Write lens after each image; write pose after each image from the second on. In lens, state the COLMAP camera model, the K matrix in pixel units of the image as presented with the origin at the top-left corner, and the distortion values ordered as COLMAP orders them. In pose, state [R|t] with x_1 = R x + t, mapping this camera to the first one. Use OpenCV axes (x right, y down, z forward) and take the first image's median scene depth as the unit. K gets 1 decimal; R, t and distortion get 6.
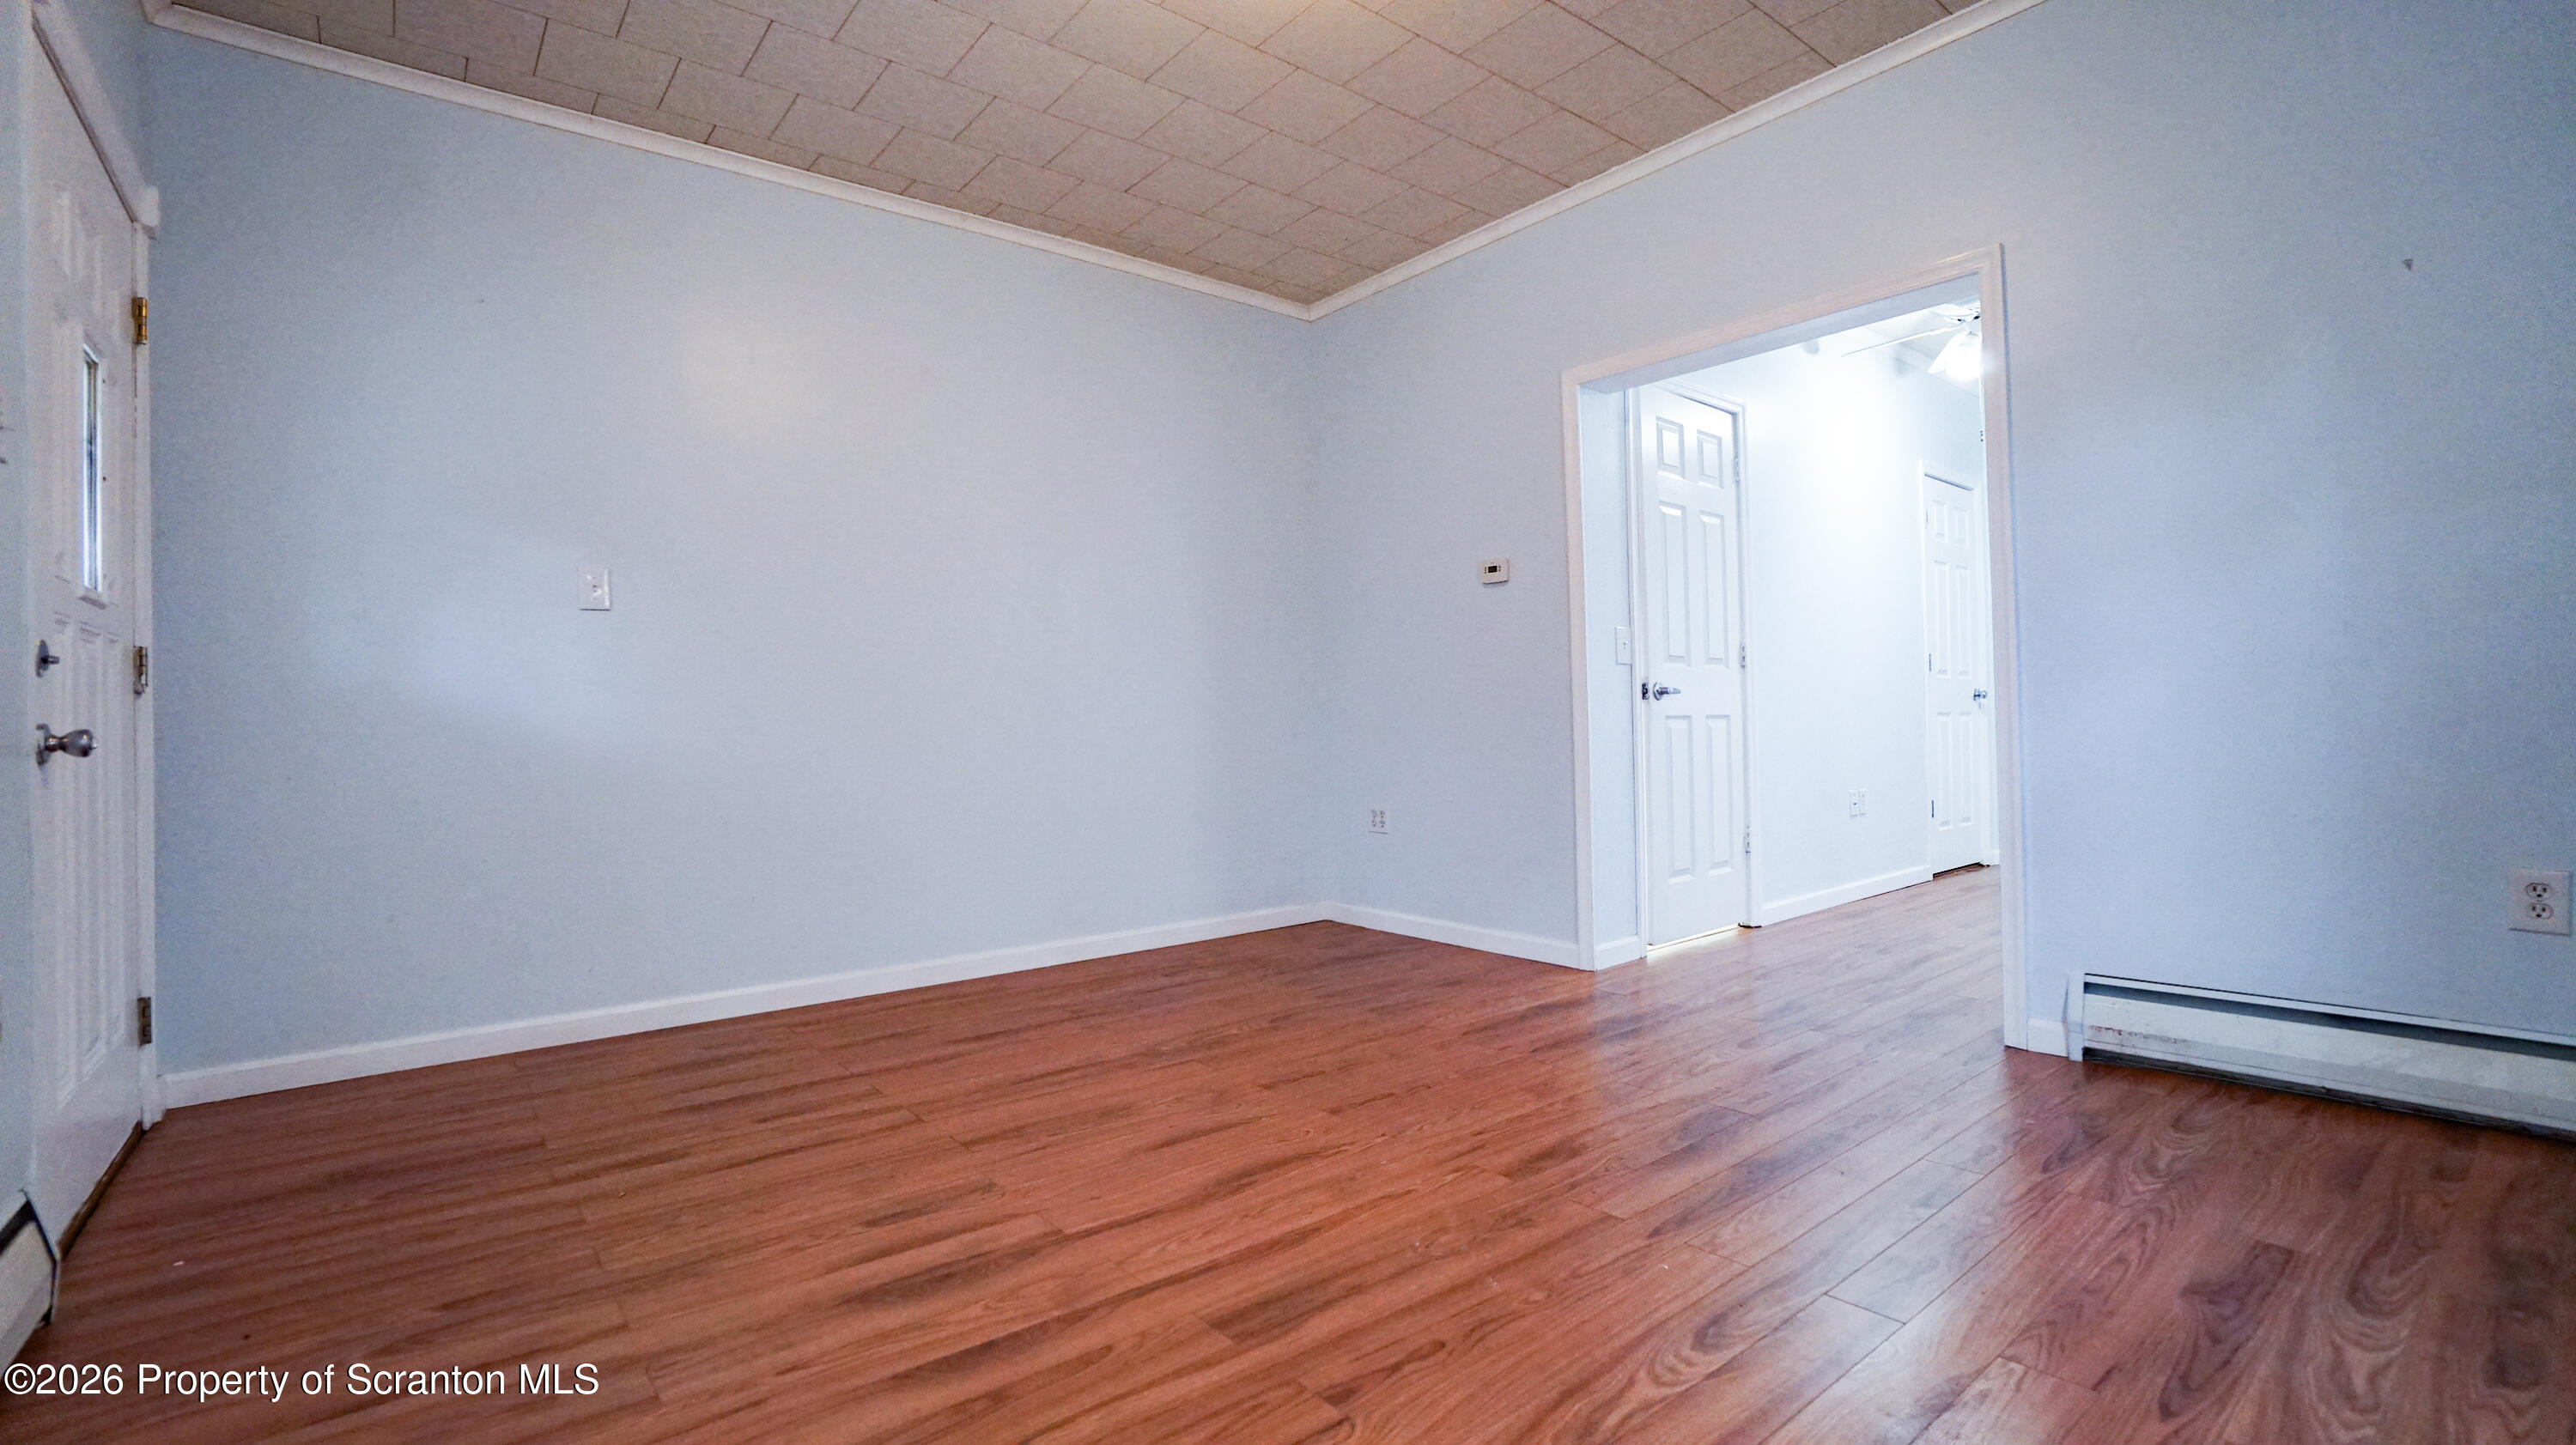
lens RADIAL K [[1122.5, 0, 1269.6], [0, 1122.5, 714.4], [0, 0, 1]] dist [-0.064861, 0.016436]
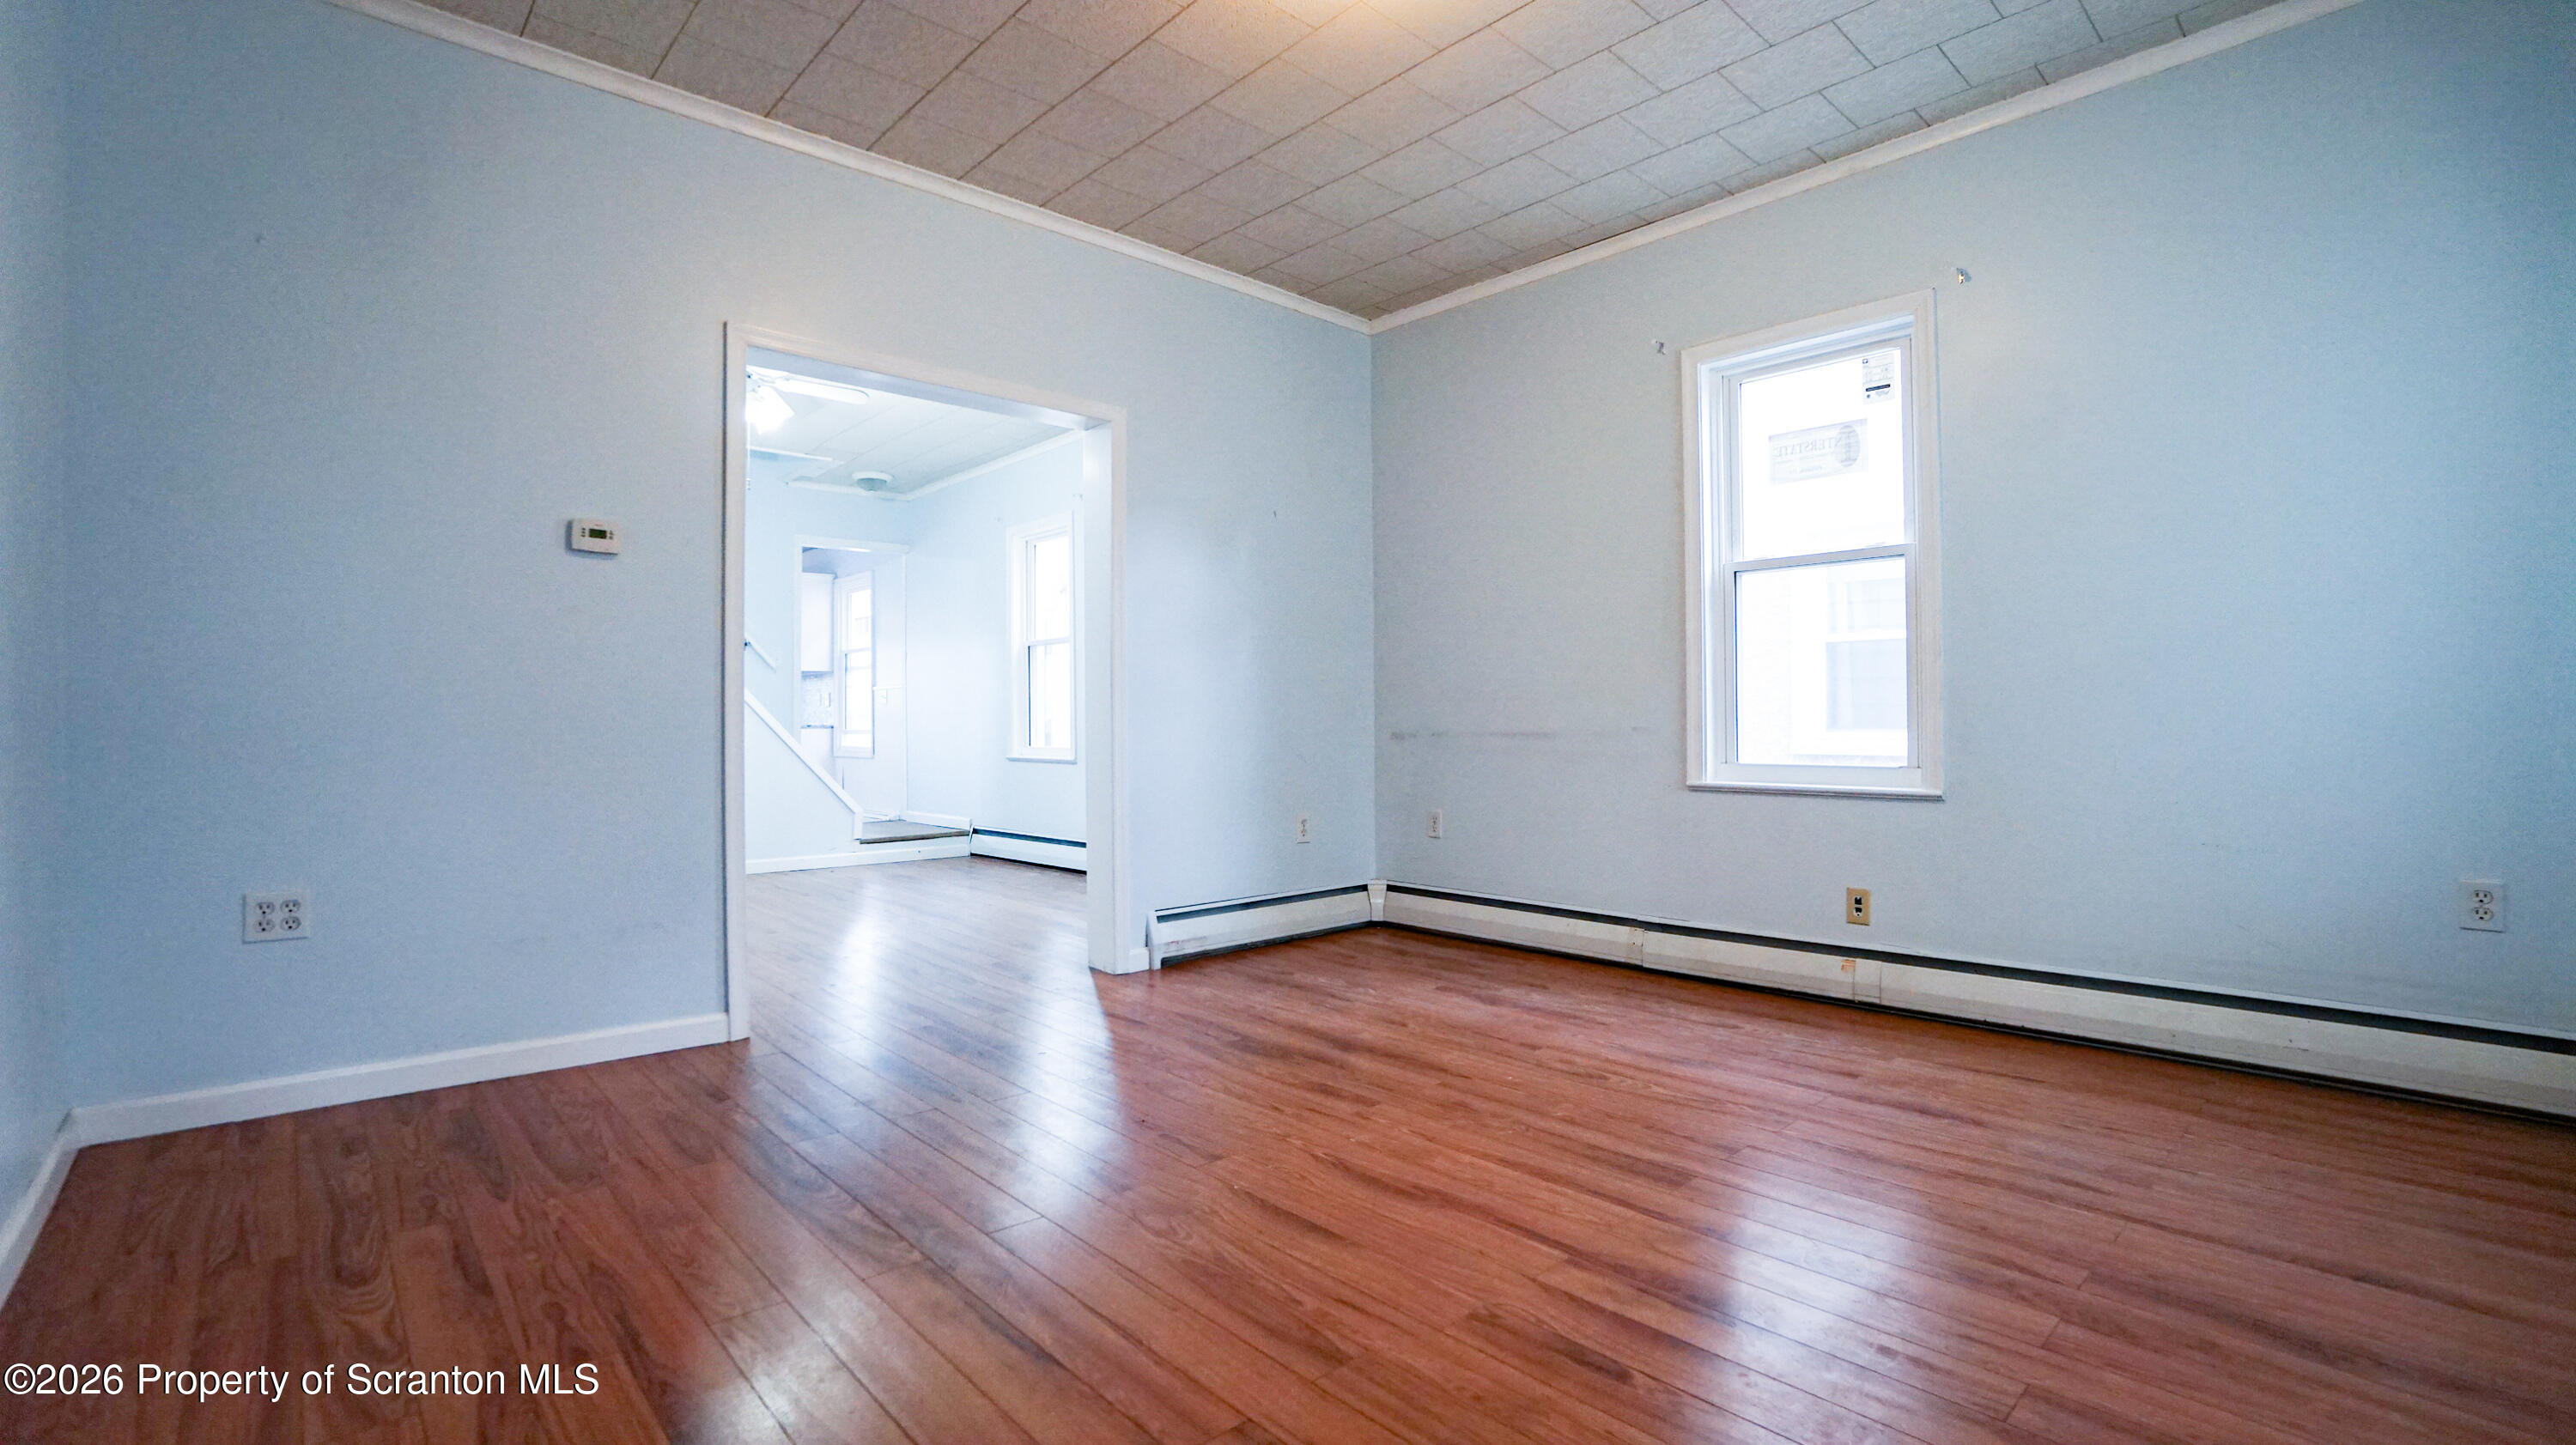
lens RADIAL K [[1122.5, 0, 1269.6], [0, 1122.5, 714.4], [0, 0, 1]] dist [-0.064861, 0.016436]
pose [[-0.060099, 0.022709, 0.997934, -1.046477], [-0.010708, 0.999669, -0.023394, -0.000441], [-0.998135, -0.012092, -0.059836, 1.182365]]
